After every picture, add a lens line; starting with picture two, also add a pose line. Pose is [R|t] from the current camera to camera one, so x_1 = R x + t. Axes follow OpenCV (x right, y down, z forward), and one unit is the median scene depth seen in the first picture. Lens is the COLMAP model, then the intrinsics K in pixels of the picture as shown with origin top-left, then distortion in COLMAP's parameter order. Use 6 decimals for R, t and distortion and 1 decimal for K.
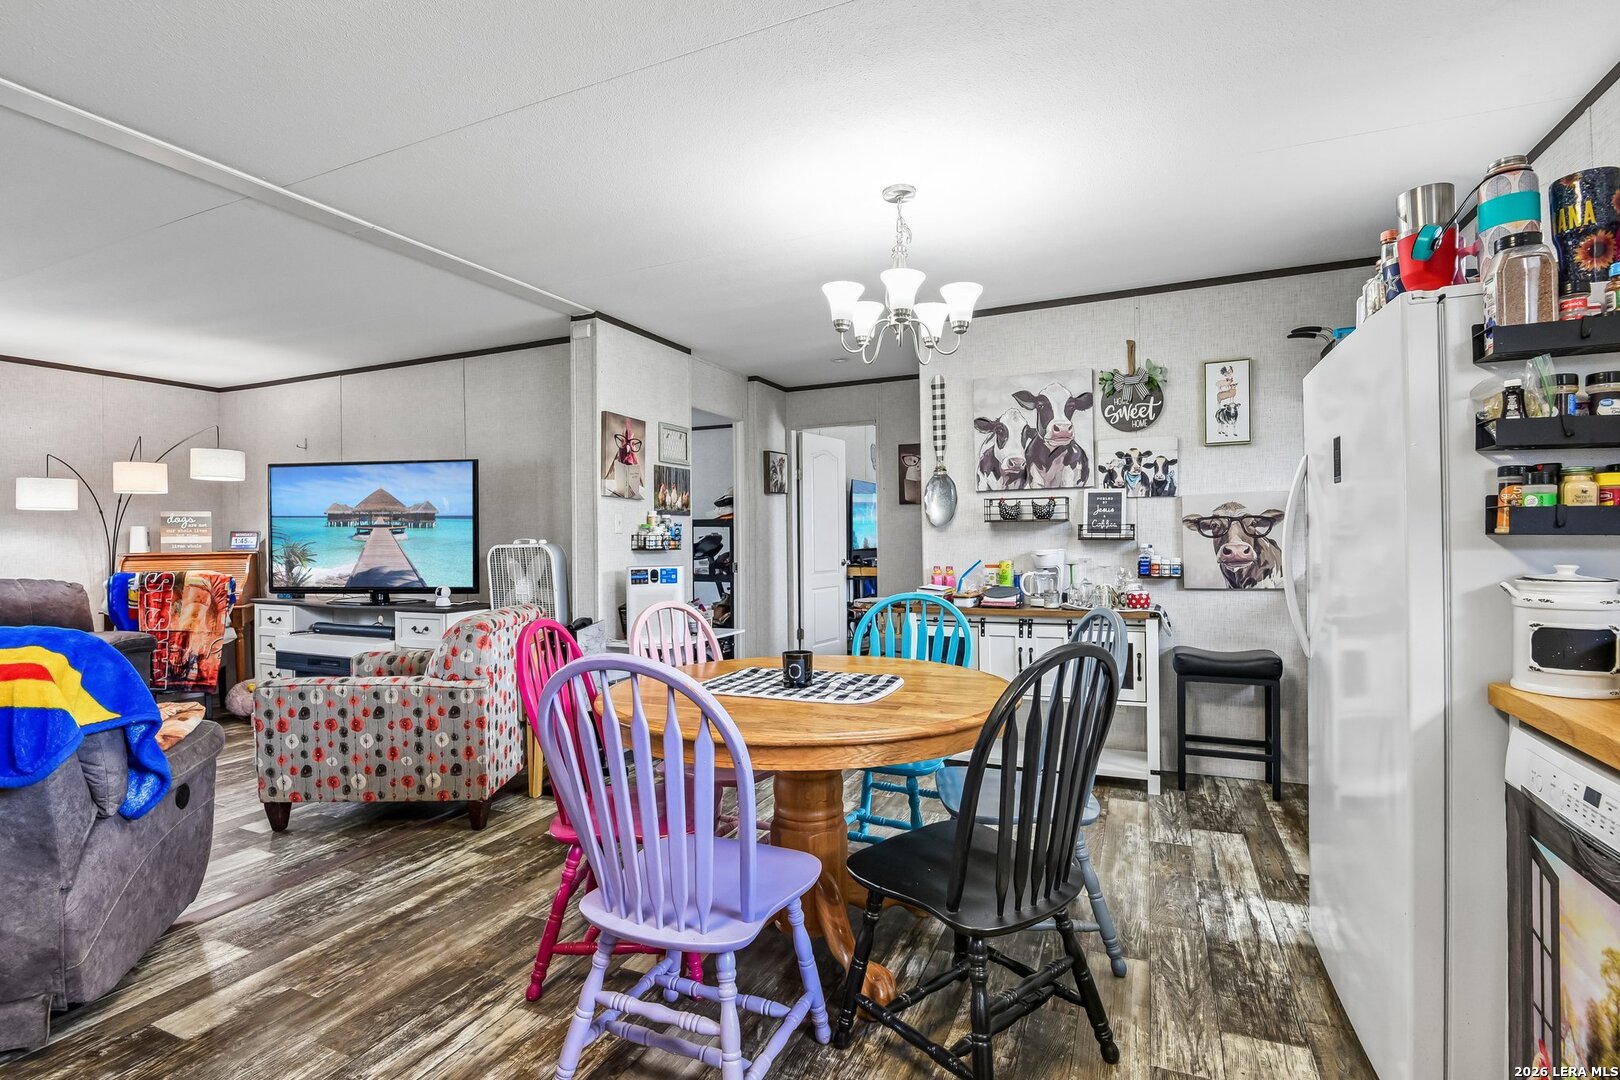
lens RADIAL K [[776.9, 0, 810.0], [0, 776.9, 540.0], [0, 0, 1]] dist [-0.000780, -0.001276]
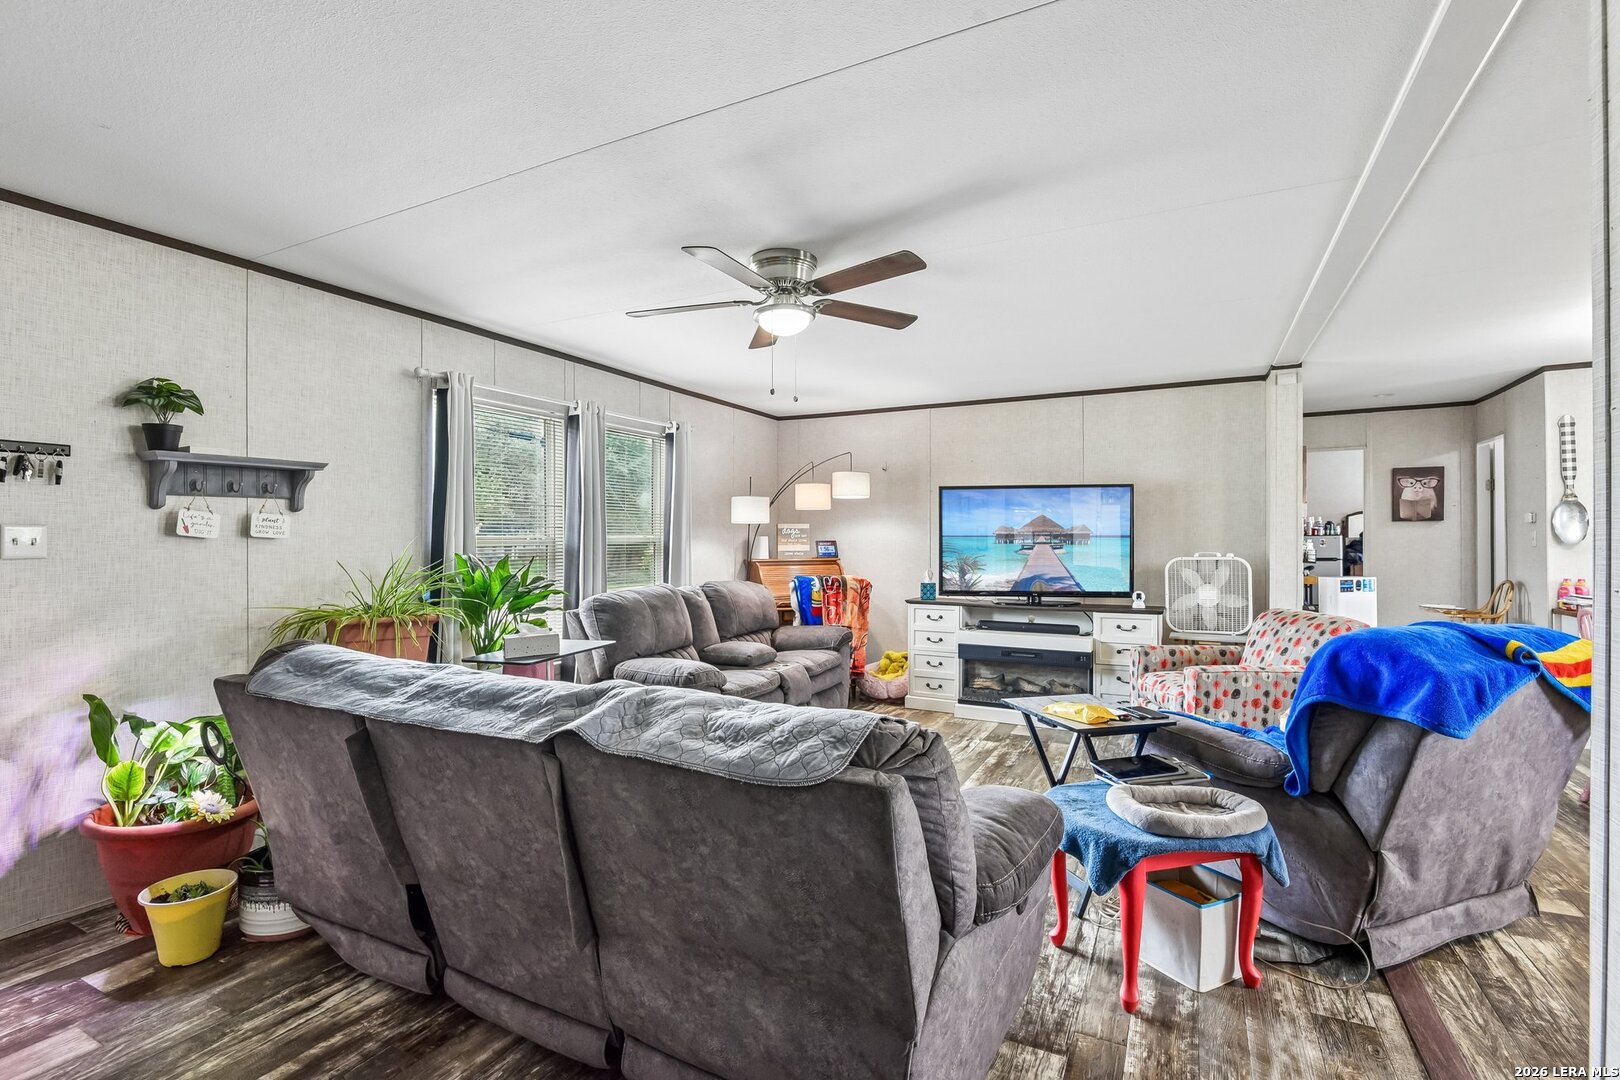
lens RADIAL K [[742.3, 0, 810.0], [0, 742.3, 540.0], [0, 0, 1]] dist [-0.001165, -0.000228]
pose [[0.997528, 0.008420, -0.069767, -1.012992], [-0.008855, 0.999943, -0.005922, -0.009083], [0.069713, 0.006525, 0.997546, -0.195661]]
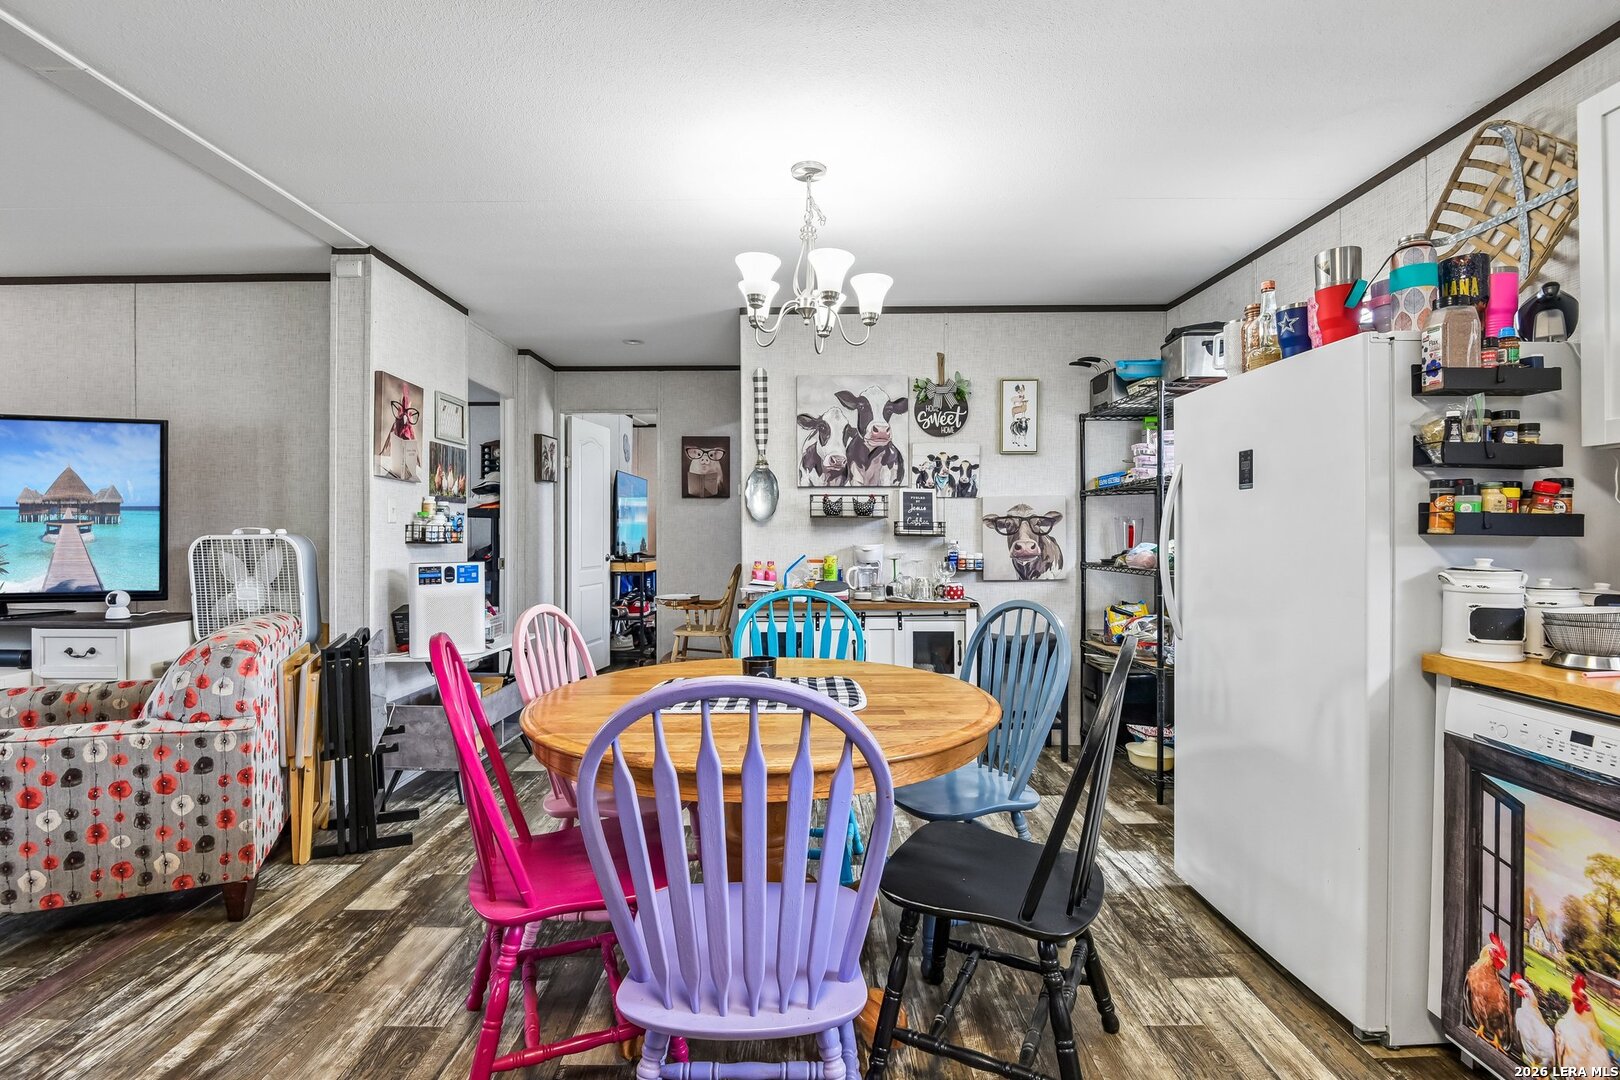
lens RADIAL K [[756.3, 0, 807.6], [0, 756.3, 536.2], [0, 0, 1]] dist [-0.003927, -0.005490]
pose [[0.914616, 0.009586, 0.404210, -0.186149], [-0.009960, 0.999950, -0.001176, 0.002643], [-0.404200, -0.002951, 0.914666, 0.107386]]
